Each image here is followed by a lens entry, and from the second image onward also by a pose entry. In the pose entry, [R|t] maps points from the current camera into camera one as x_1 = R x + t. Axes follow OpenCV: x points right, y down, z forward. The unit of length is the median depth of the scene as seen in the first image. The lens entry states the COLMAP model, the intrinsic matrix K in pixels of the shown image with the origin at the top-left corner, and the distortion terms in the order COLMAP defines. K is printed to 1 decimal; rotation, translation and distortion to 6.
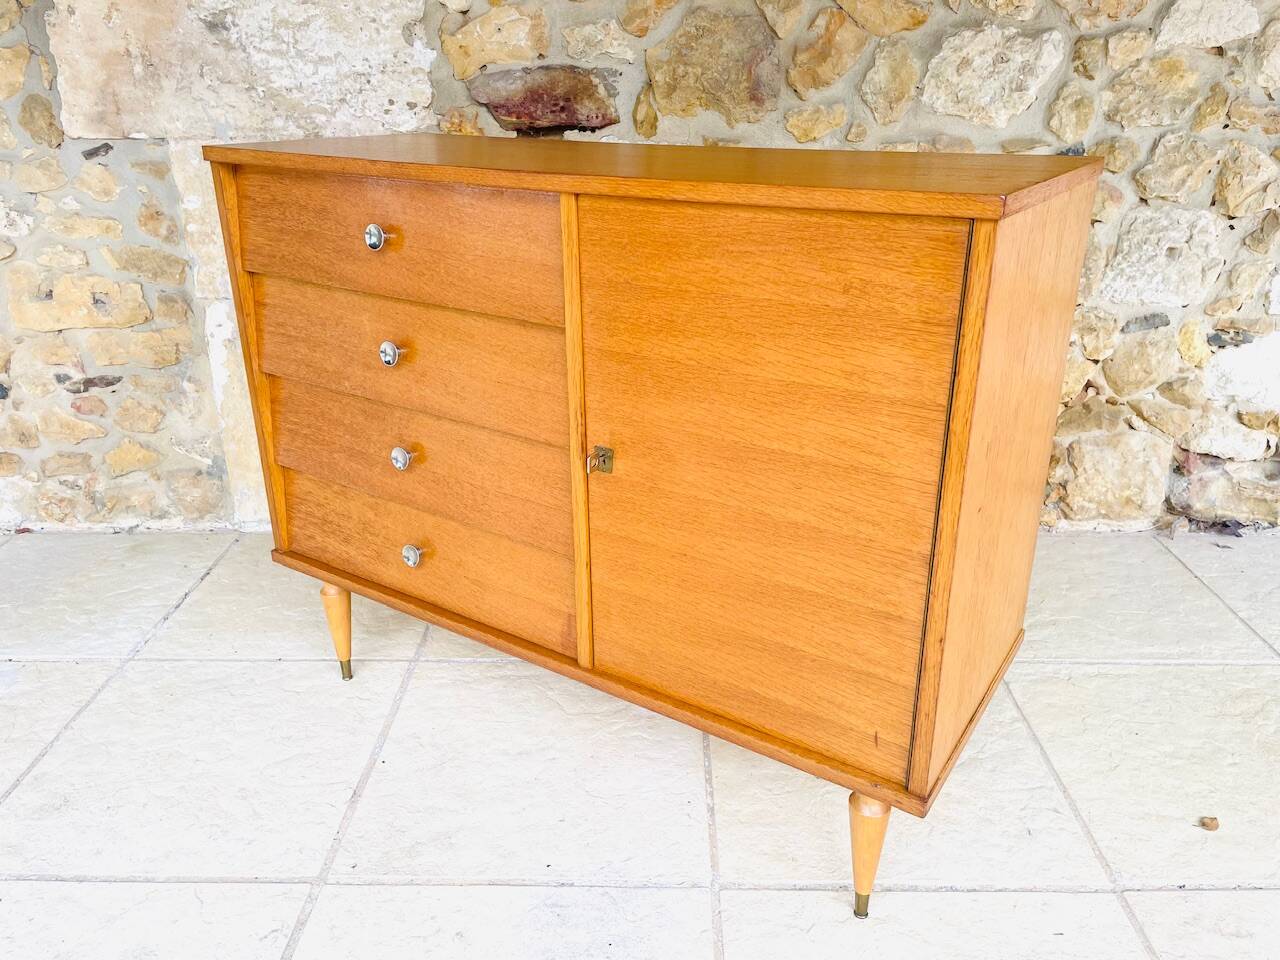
lens RADIAL K [[956.5, 0, 647.7], [0, 956.5, 473.1], [0, 0, 1]] dist [0.050501, -0.074998]
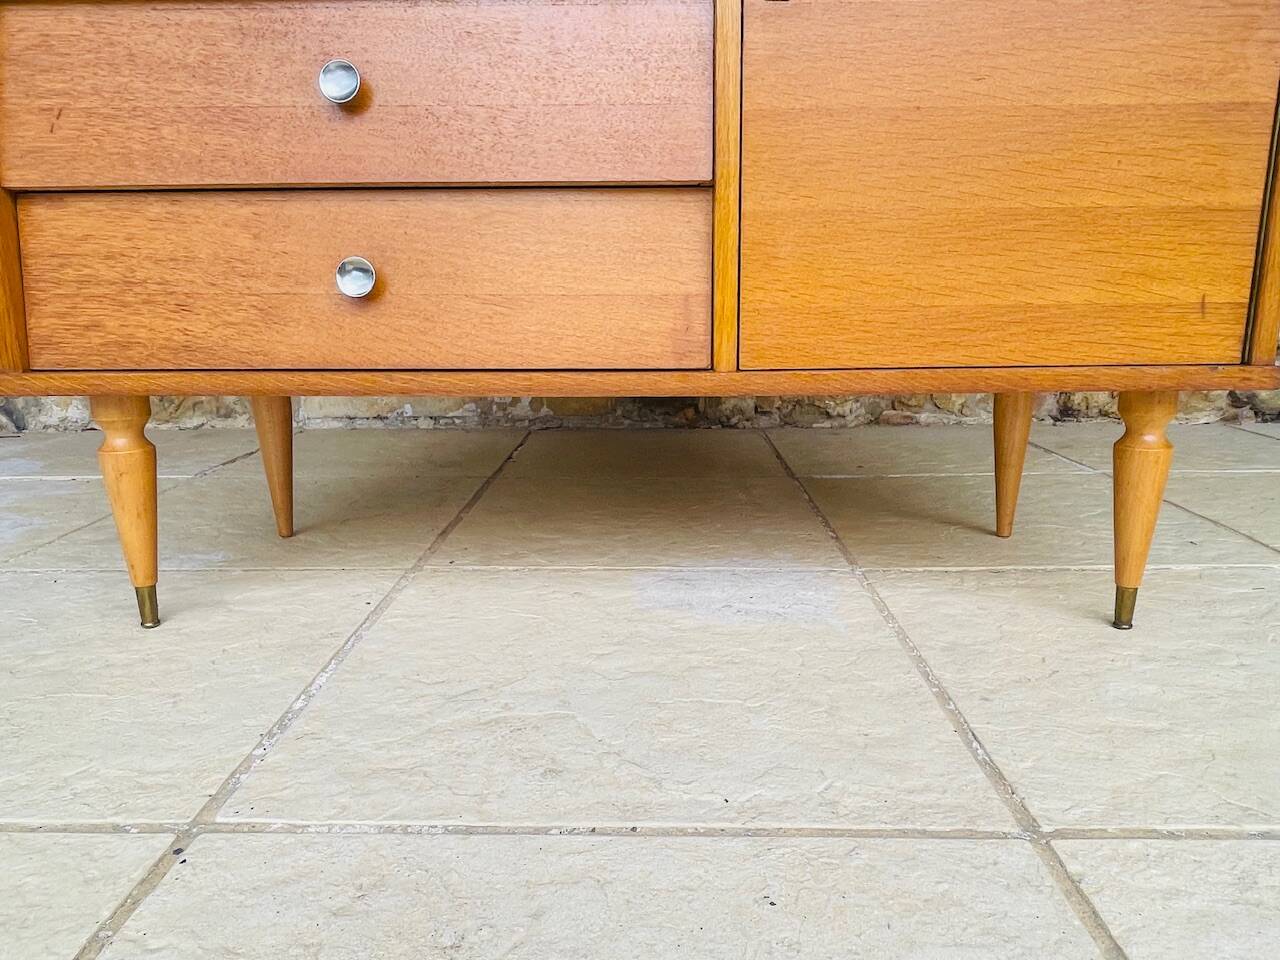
lens RADIAL K [[898.8, 0, 645.9], [0, 898.8, 512.4], [0, 0, 1]] dist [-0.037549, 0.016443]
pose [[0.999986, -0.004171, -0.003328, -0.080986], [0.003698, 0.991317, -0.131441, 0.317055], [0.003847, 0.131427, 0.991318, 0.112116]]
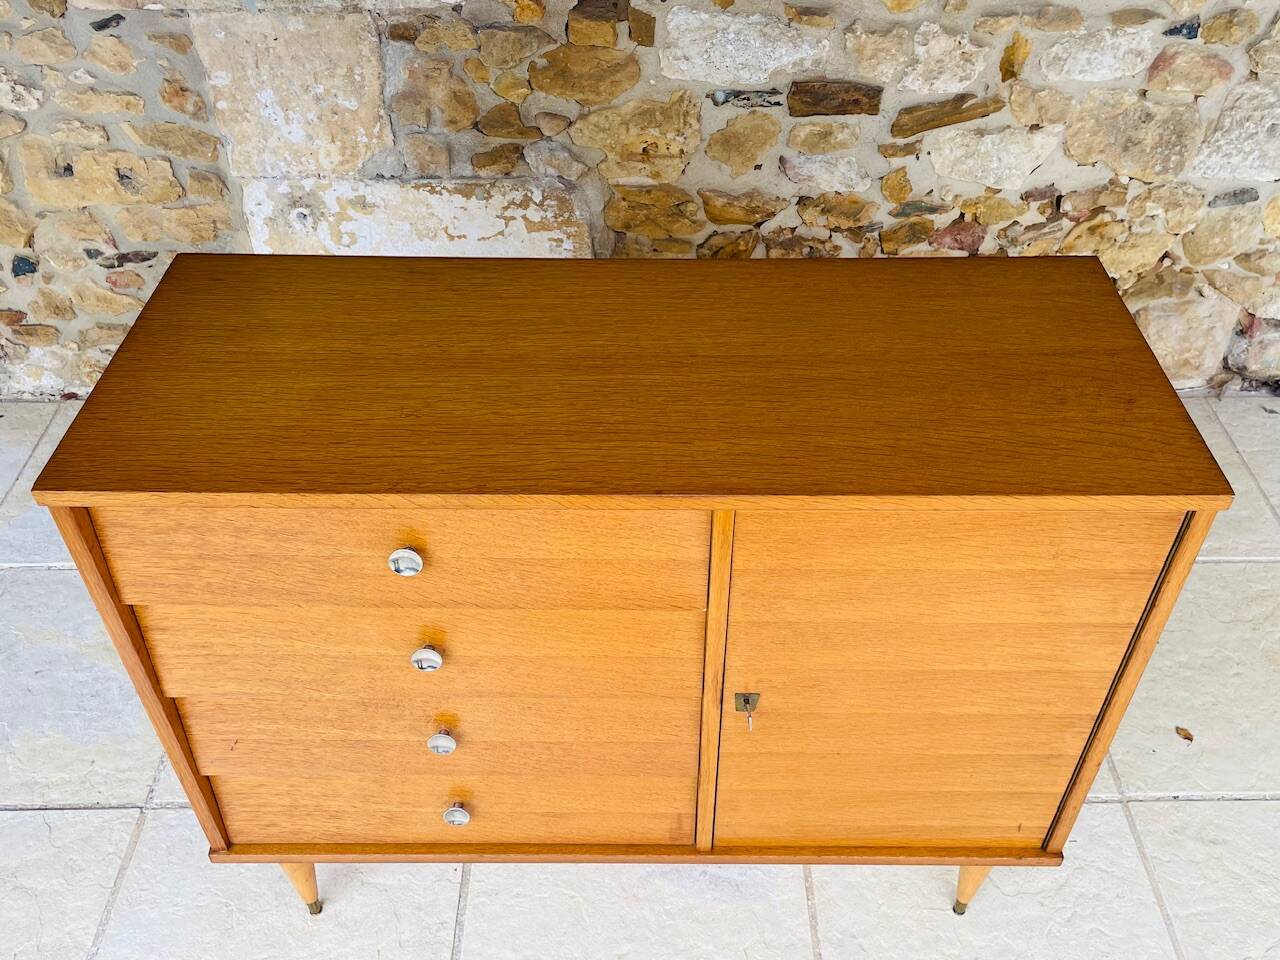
lens RADIAL K [[1094.4, 0, 654.3], [0, 1094.4, 477.4], [0, 0, 1]] dist [0.038494, -0.051066]
pose [[0.999657, -0.008429, 0.024803, -0.096480], [-0.000308, 0.942976, 0.332860, -0.282125], [-0.026194, -0.332753, 0.942650, -0.118181]]
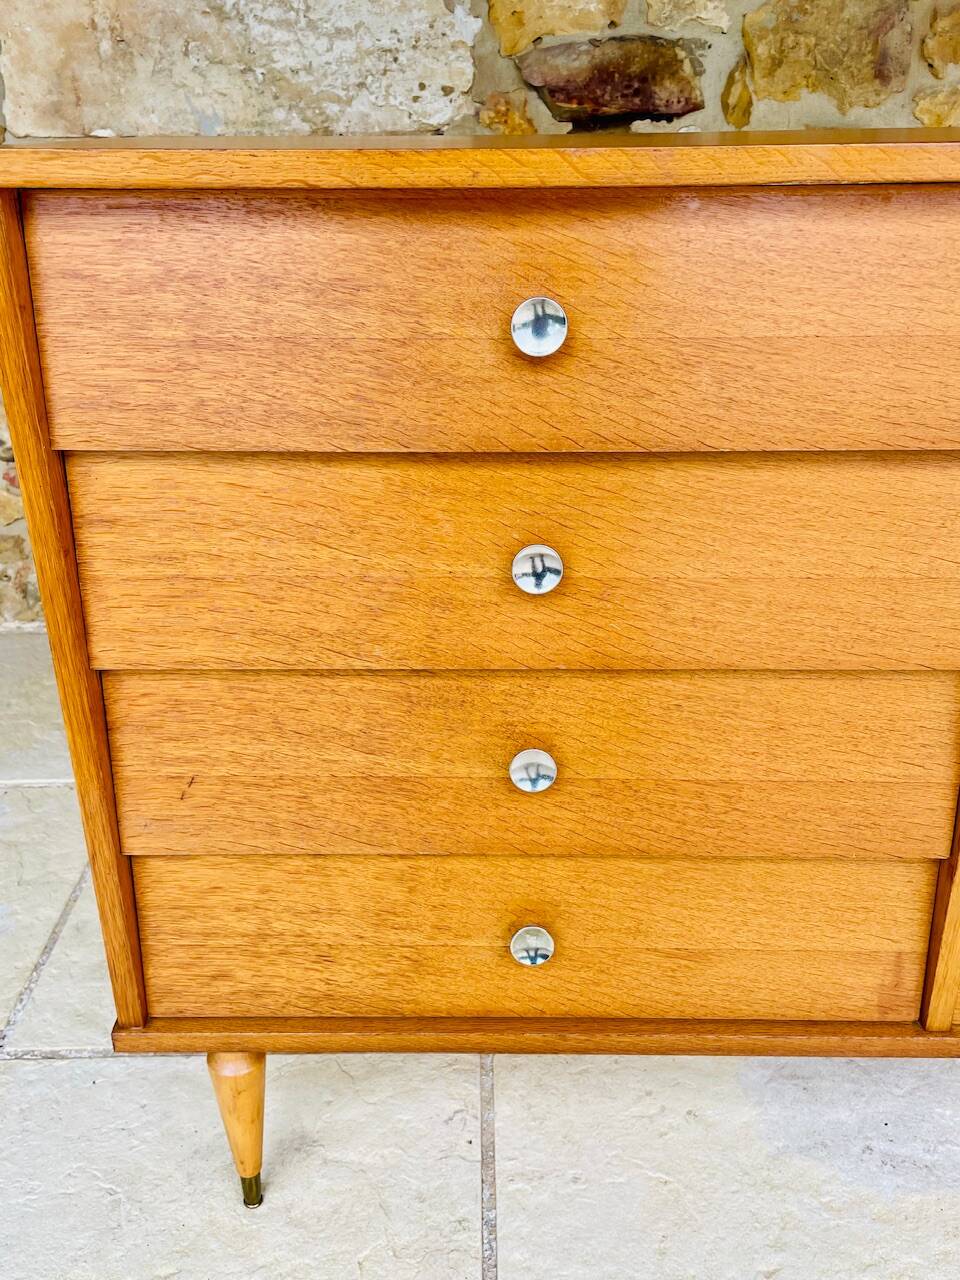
lens RADIAL K [[1141.2, 0, 489.1], [0, 1141.2, 618.7], [0, 0, 1]] dist [0.057463, -0.084174]
pose [[0.999833, -0.015157, 0.010250, -0.228098], [0.014789, 0.999274, 0.035105, 0.019547], [-0.010775, -0.034948, 0.999331, 0.039907]]
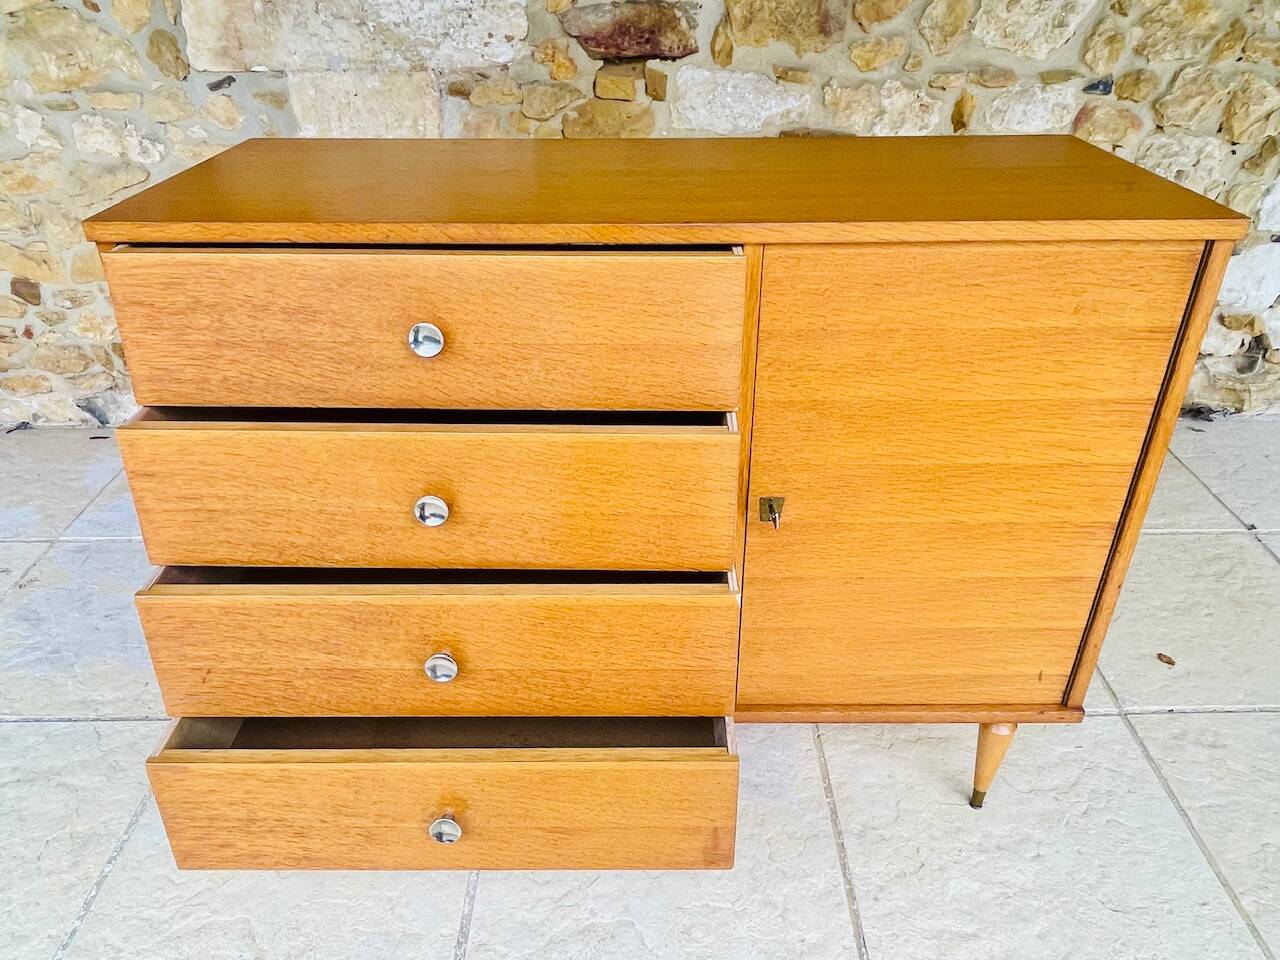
lens RADIAL K [[898.8, 0, 647.8], [0, 898.8, 478.6], [0, 0, 1]] dist [-0.037549, 0.016443]
pose [[0.999827, -0.009212, 0.016150, -0.109177], [0.006553, 0.987487, 0.157563, -0.047009], [-0.017399, -0.157430, 0.987377, -0.077361]]
